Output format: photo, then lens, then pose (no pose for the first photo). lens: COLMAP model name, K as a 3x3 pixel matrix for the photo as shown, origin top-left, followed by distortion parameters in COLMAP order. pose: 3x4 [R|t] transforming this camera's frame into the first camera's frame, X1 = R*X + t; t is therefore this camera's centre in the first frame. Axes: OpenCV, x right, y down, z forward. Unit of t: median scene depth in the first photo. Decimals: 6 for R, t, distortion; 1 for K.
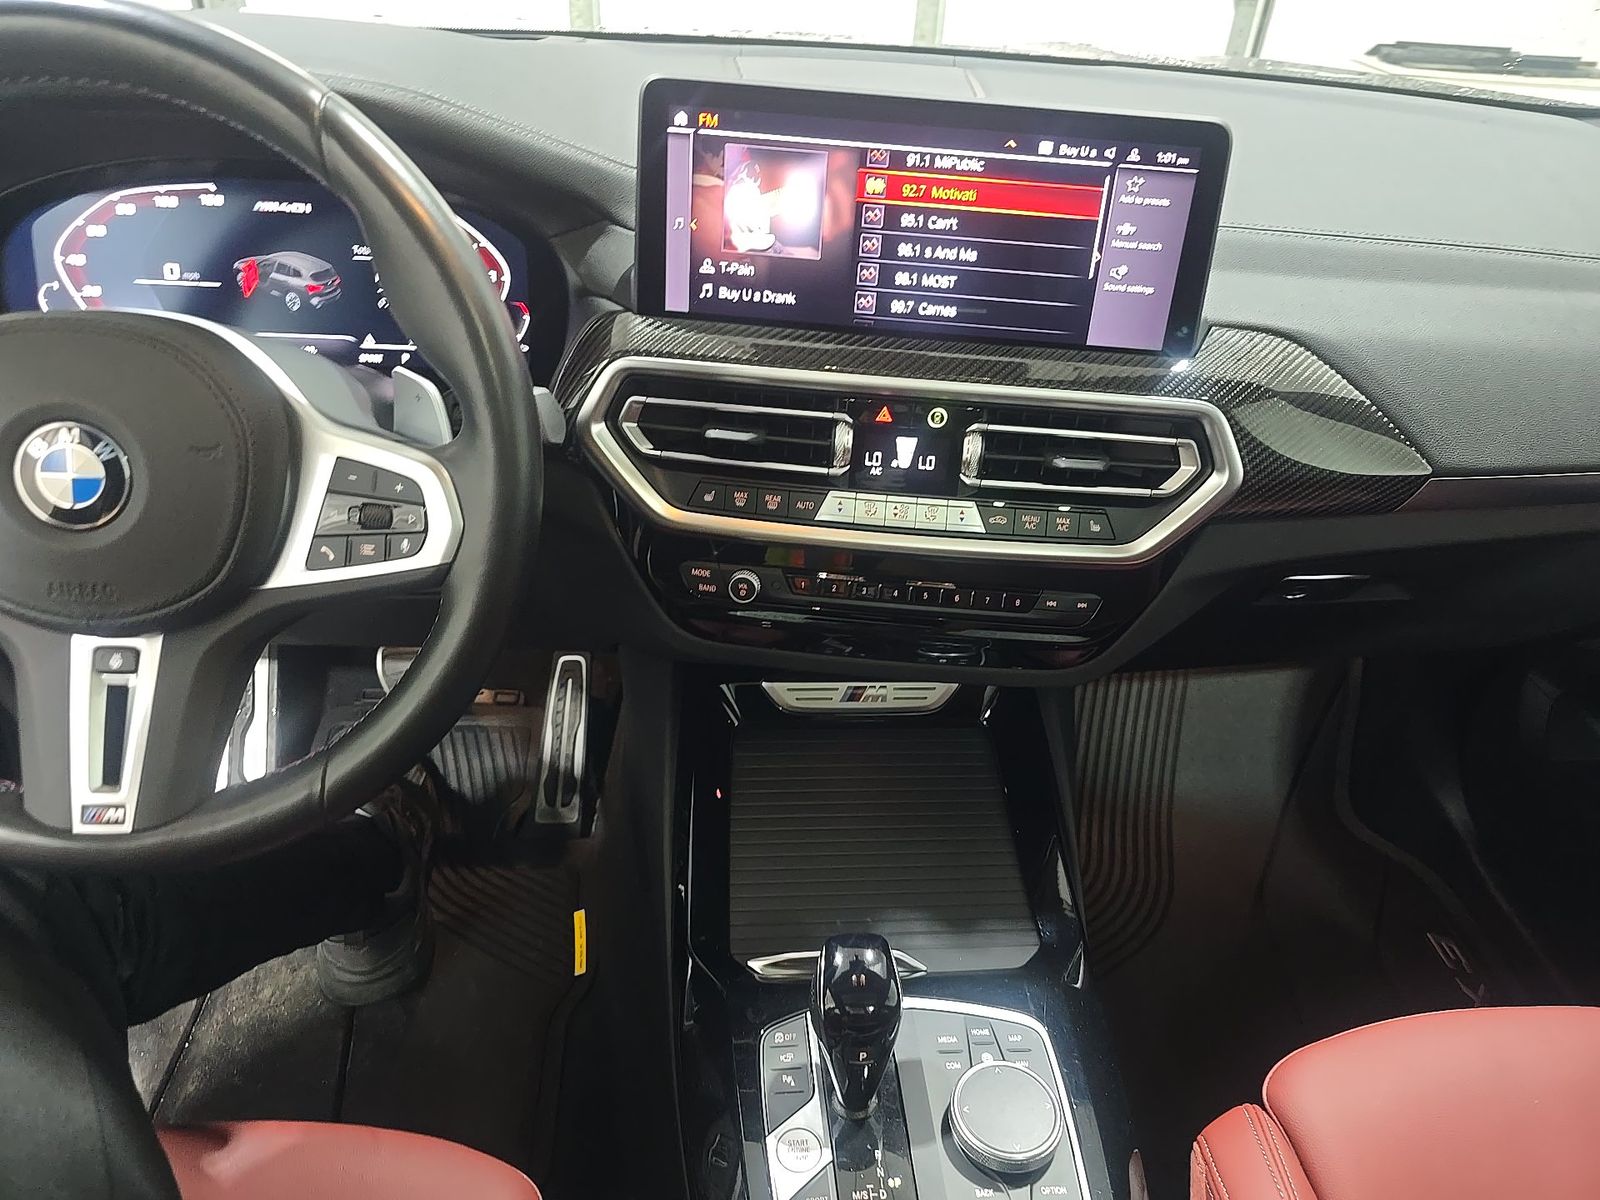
lens RADIAL K [[1038.5, 0, 807.9], [0, 1038.5, 606.7], [0, 0, 1]] dist [-0.003498, -0.003138]
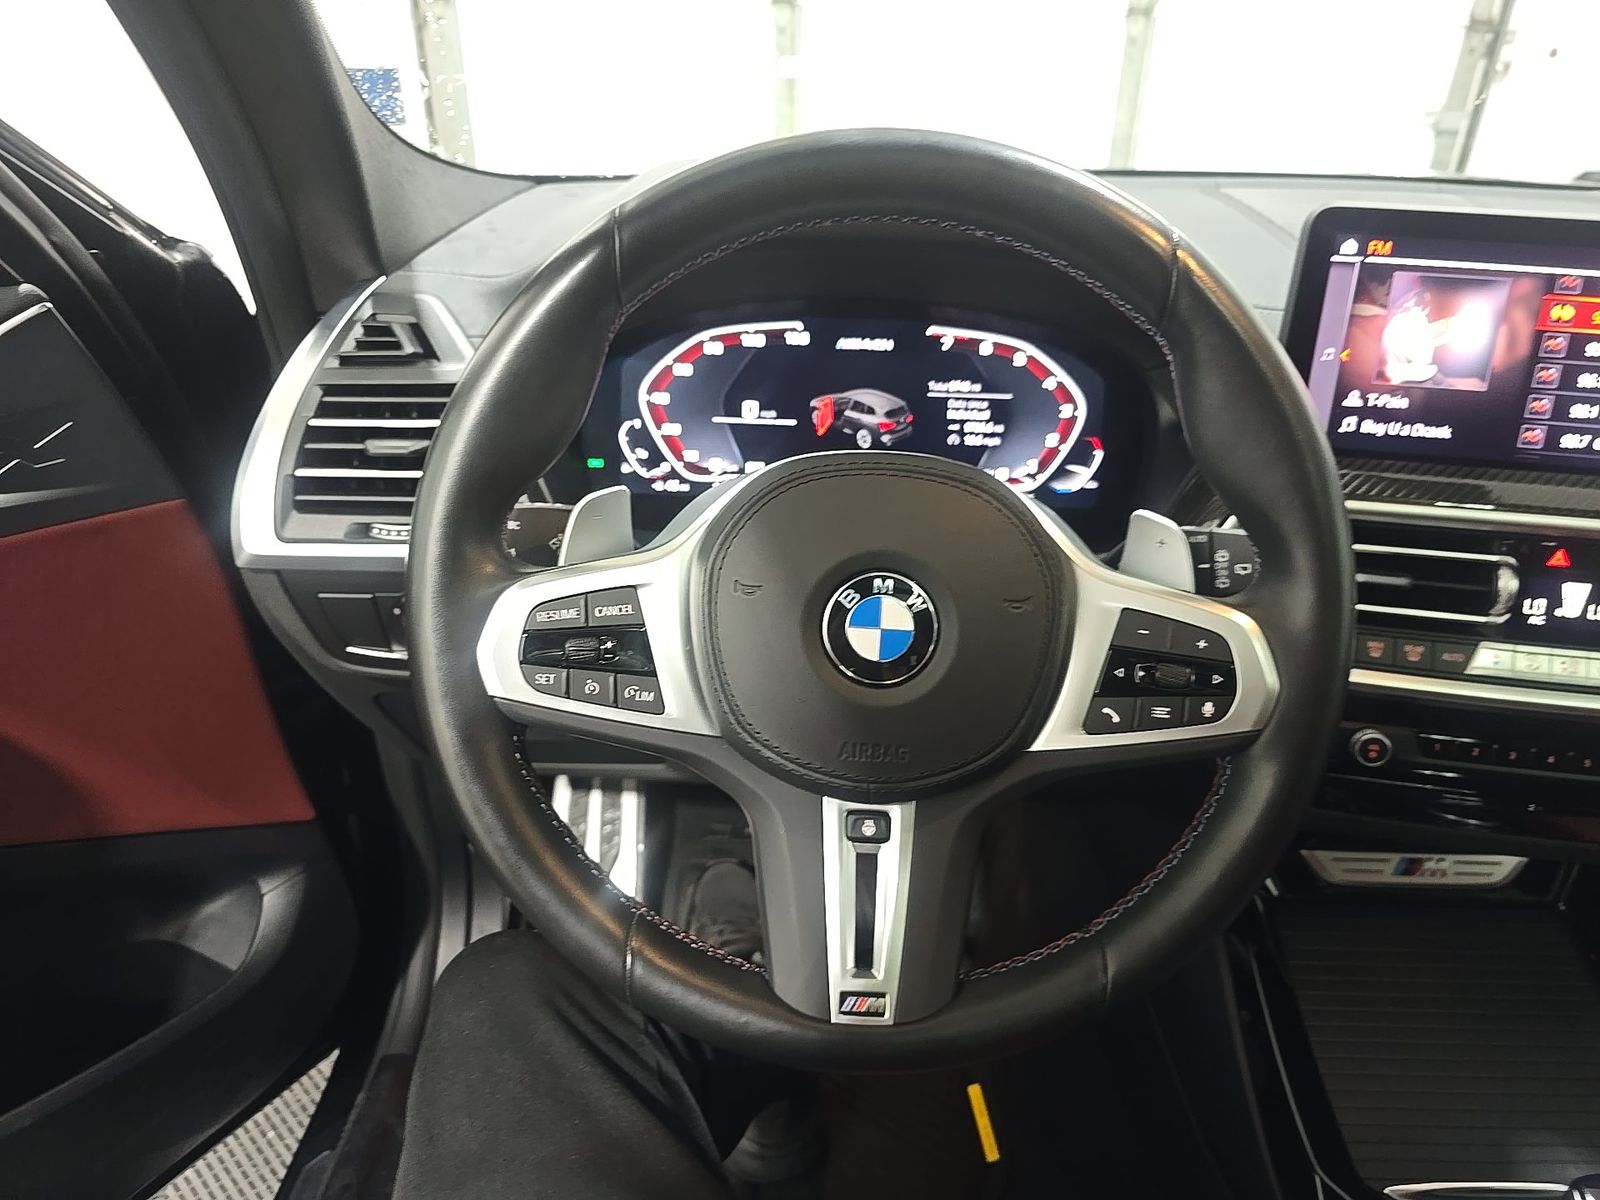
lens RADIAL K [[1079.9, 0, 800.0], [0, 1079.9, 600.0], [0, 0, 1]] dist [0.059101, -0.078721]
pose [[0.996133, 0.007156, -0.087568, -0.498403], [-0.017986, 0.992179, -0.123522, -0.021420], [0.085999, 0.124620, 0.988471, 0.019382]]
